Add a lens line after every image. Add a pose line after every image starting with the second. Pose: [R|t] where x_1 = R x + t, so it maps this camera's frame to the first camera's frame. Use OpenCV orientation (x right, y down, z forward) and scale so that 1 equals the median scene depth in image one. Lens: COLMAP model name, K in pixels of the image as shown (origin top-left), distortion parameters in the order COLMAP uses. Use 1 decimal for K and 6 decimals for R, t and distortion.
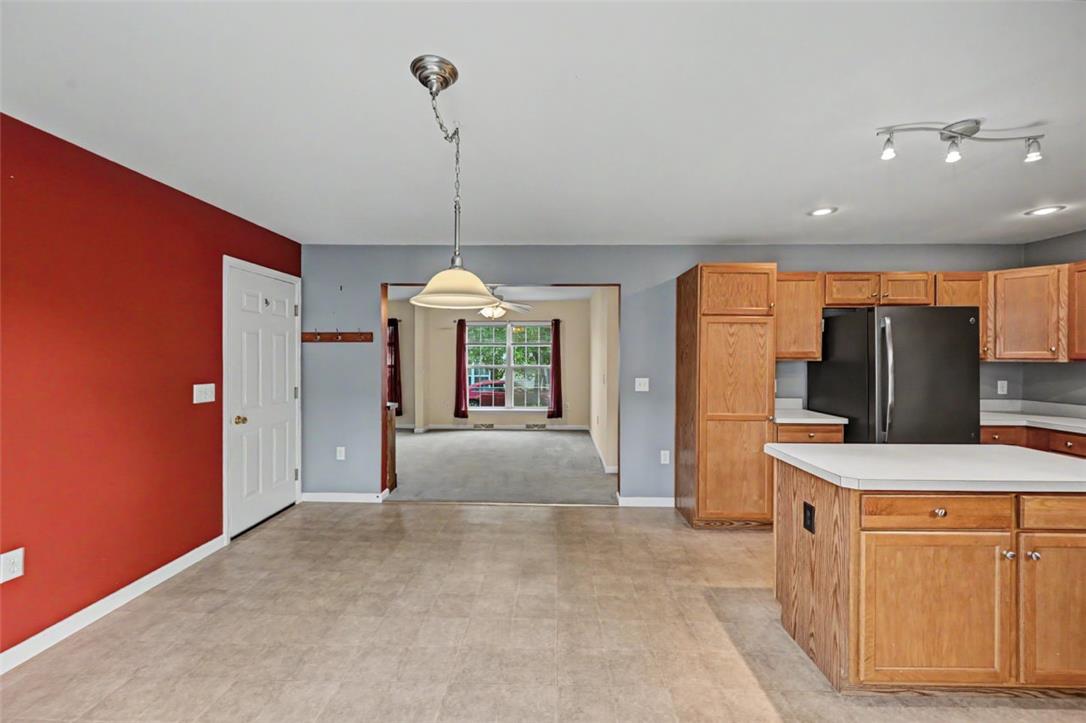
lens RADIAL K [[428.9, 0, 551.5], [0, 428.9, 358.5], [0, 0, 1]] dist [0.000955, 0.000270]
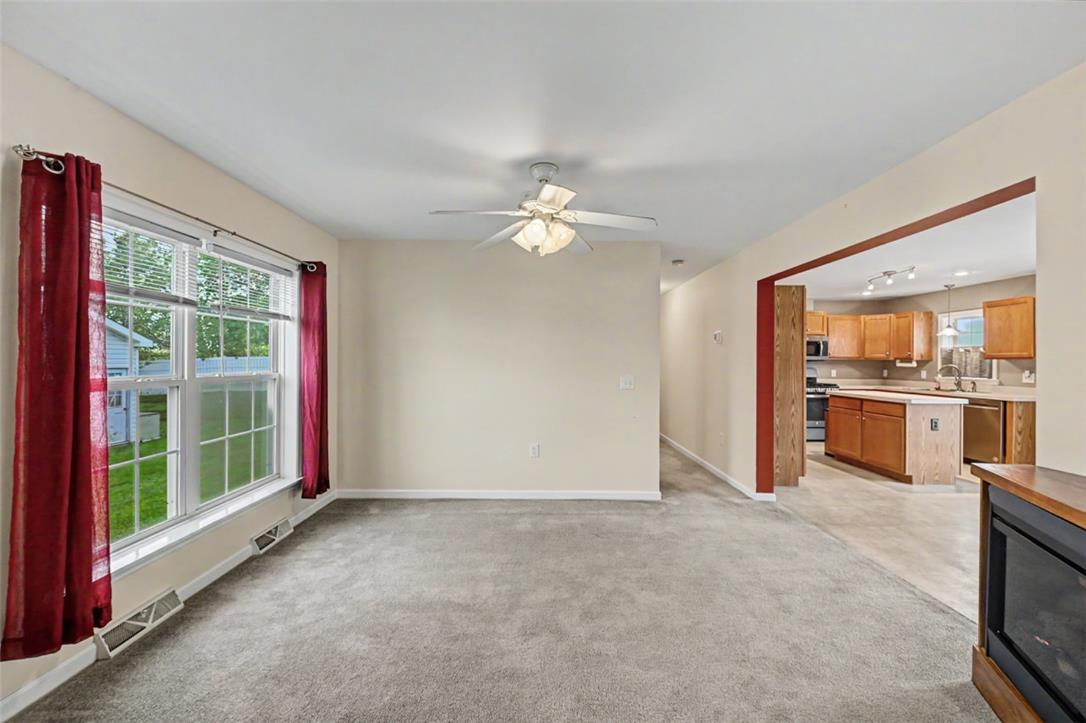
lens RADIAL K [[428.9, 0, 537.5], [0, 428.9, 359.2], [0, 0, 1]] dist [0.000955, 0.000270]
pose [[-0.013096, -0.003728, 0.999907, -0.994087], [-0.001918, 0.999991, 0.003703, 0.005759], [-0.999912, -0.001870, -0.013103, 1.864530]]
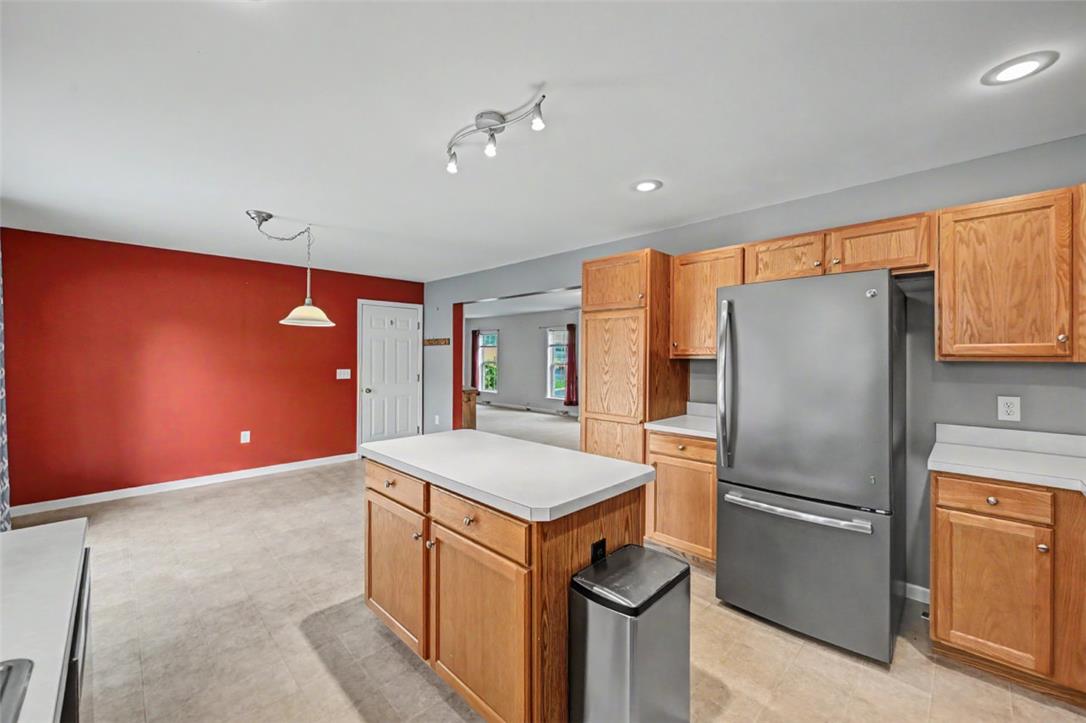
lens RADIAL K [[428.9, 0, 547.9], [0, 428.9, 355.4], [0, 0, 1]] dist [0.000955, 0.000270]
pose [[0.726943, -0.001527, -0.686696, 0.986172], [-0.004578, 0.999965, -0.007070, 0.006486], [0.686682, 0.008284, 0.726910, 0.214188]]
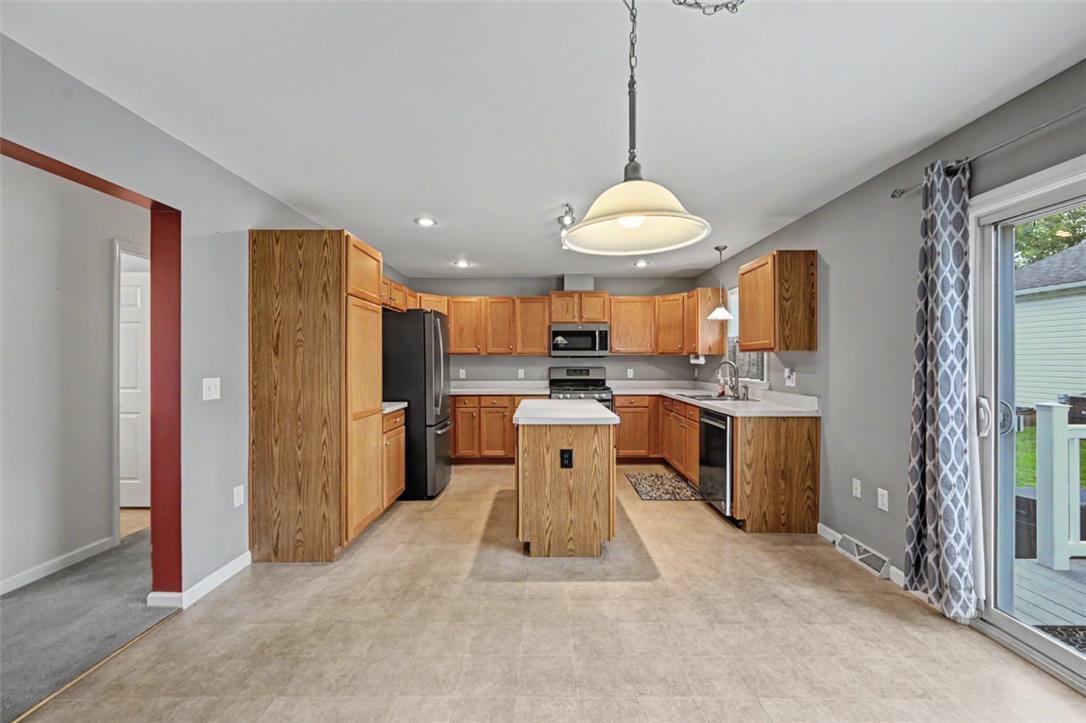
lens RADIAL K [[428.9, 0, 534.7], [0, 428.9, 362.2], [0, 0, 1]] dist [0.000955, 0.000270]
pose [[0.005291, -0.007813, 0.999955, -0.473339], [0.005764, 0.999953, 0.007783, 0.024772], [-0.999969, 0.005722, 0.005336, 0.642323]]
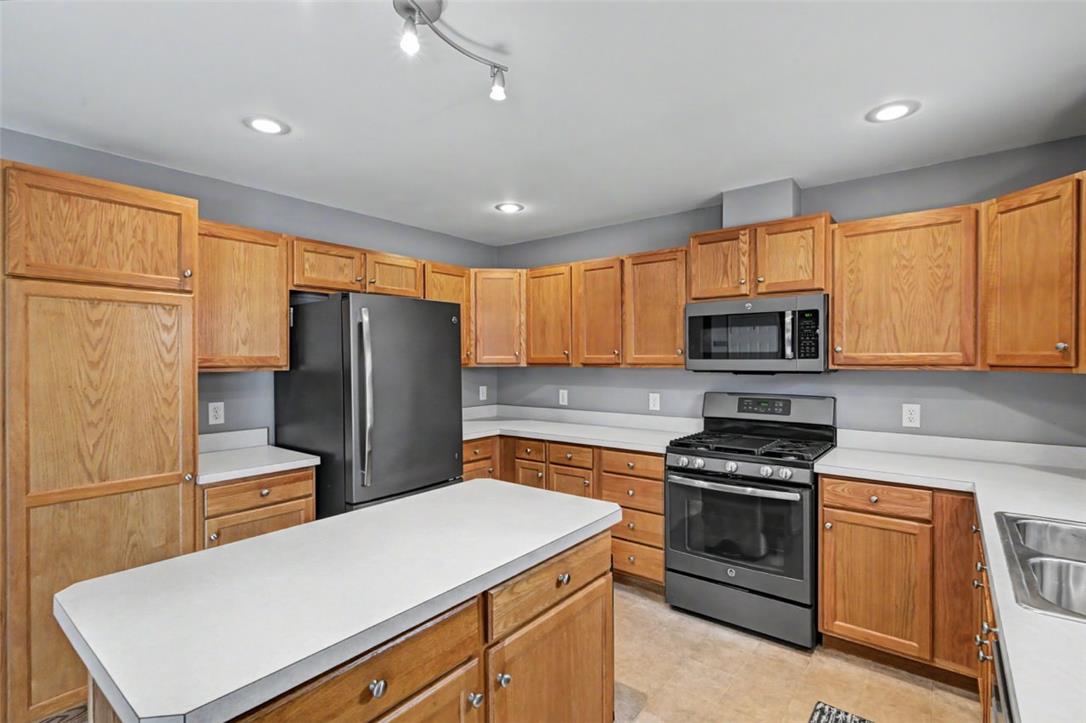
lens RADIAL K [[506.6, 0, 539.6], [0, 506.6, 362.6], [0, 0, 1]] dist [-0.001227, -0.000129]
pose [[0.613497, -0.012648, 0.789596, 0.273826], [0.010133, 0.999915, 0.008144, -0.009804], [-0.789632, 0.003005, 0.613573, 0.238841]]
